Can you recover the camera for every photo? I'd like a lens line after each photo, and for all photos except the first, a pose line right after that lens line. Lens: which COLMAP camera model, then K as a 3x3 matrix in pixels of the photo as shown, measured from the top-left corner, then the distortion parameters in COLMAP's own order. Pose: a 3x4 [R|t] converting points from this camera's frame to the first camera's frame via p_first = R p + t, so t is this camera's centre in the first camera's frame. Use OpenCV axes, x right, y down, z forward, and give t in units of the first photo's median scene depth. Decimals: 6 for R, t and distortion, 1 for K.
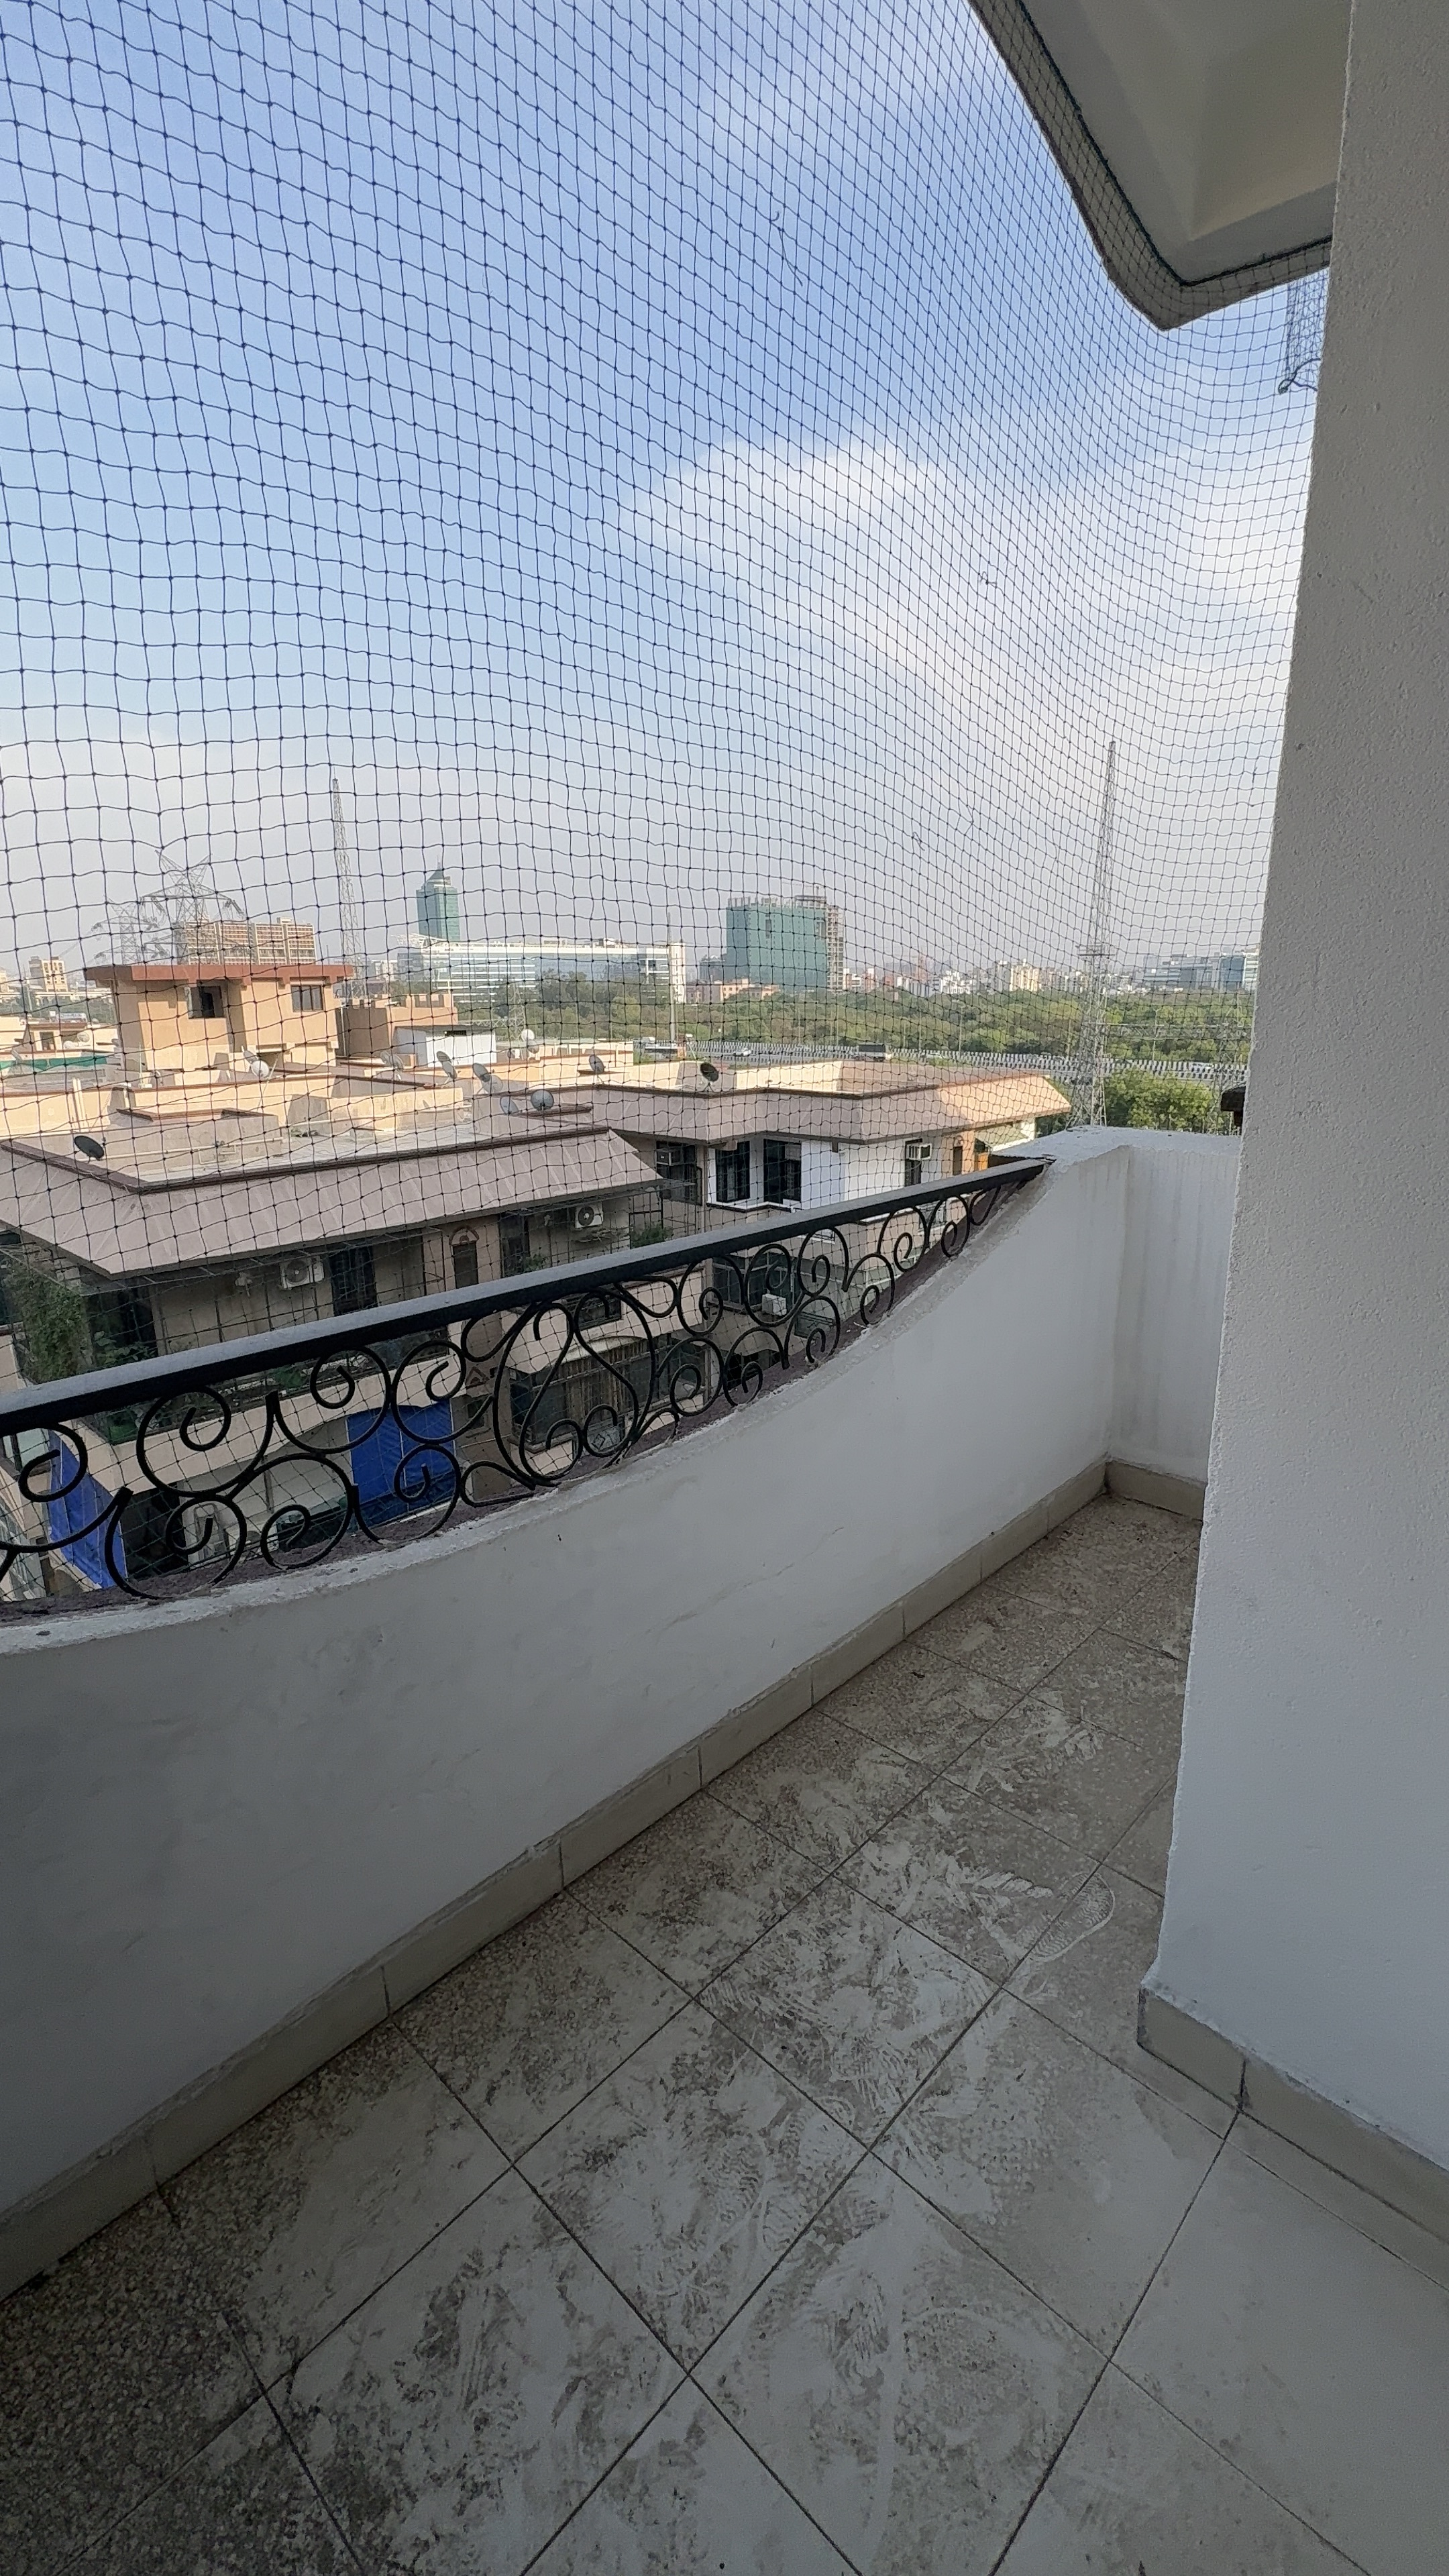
lens RADIAL K [[1131.2, 0, 737.4], [0, 1131.2, 1291.3], [0, 0, 1]] dist [0.003392, 0.000935]
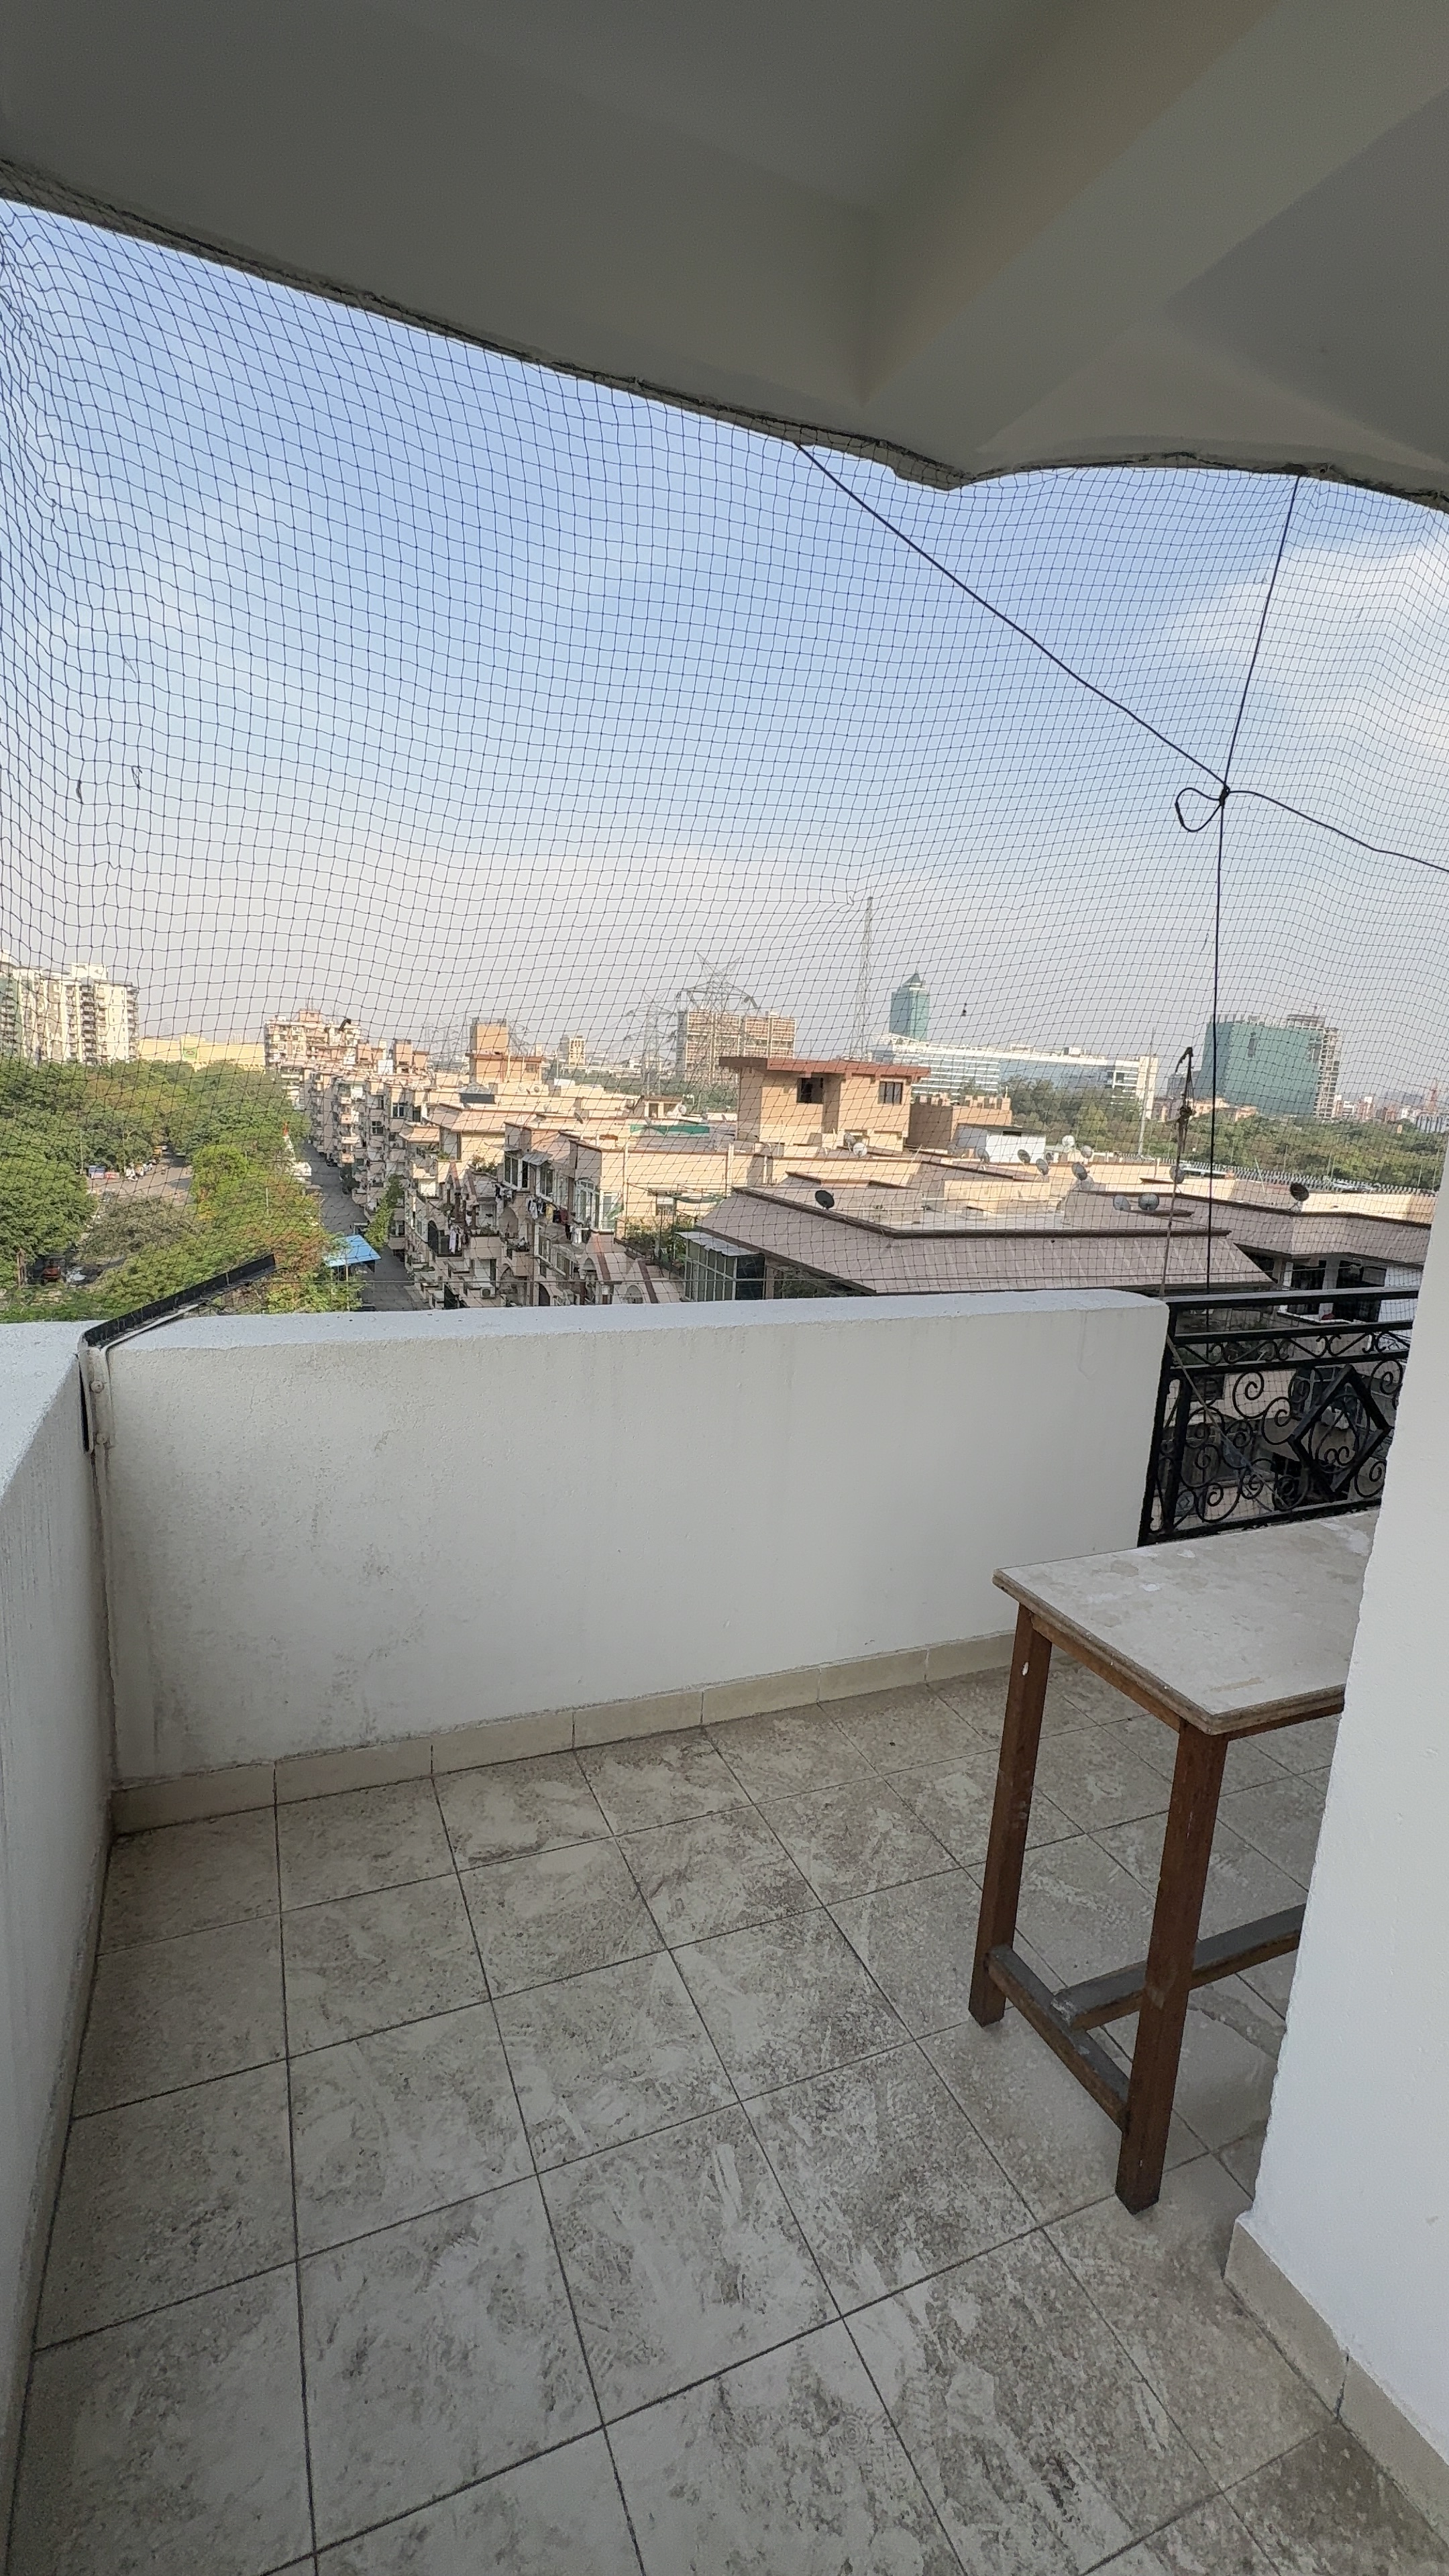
lens RADIAL K [[1131.2, 0, 719.4], [0, 1131.2, 1289.5], [0, 0, 1]] dist [0.003392, 0.000935]
pose [[0.920480, 0.138215, -0.365531, -0.085330], [-0.168817, 0.984224, -0.052959, 0.031859], [0.352444, 0.110456, 0.929291, -0.124471]]
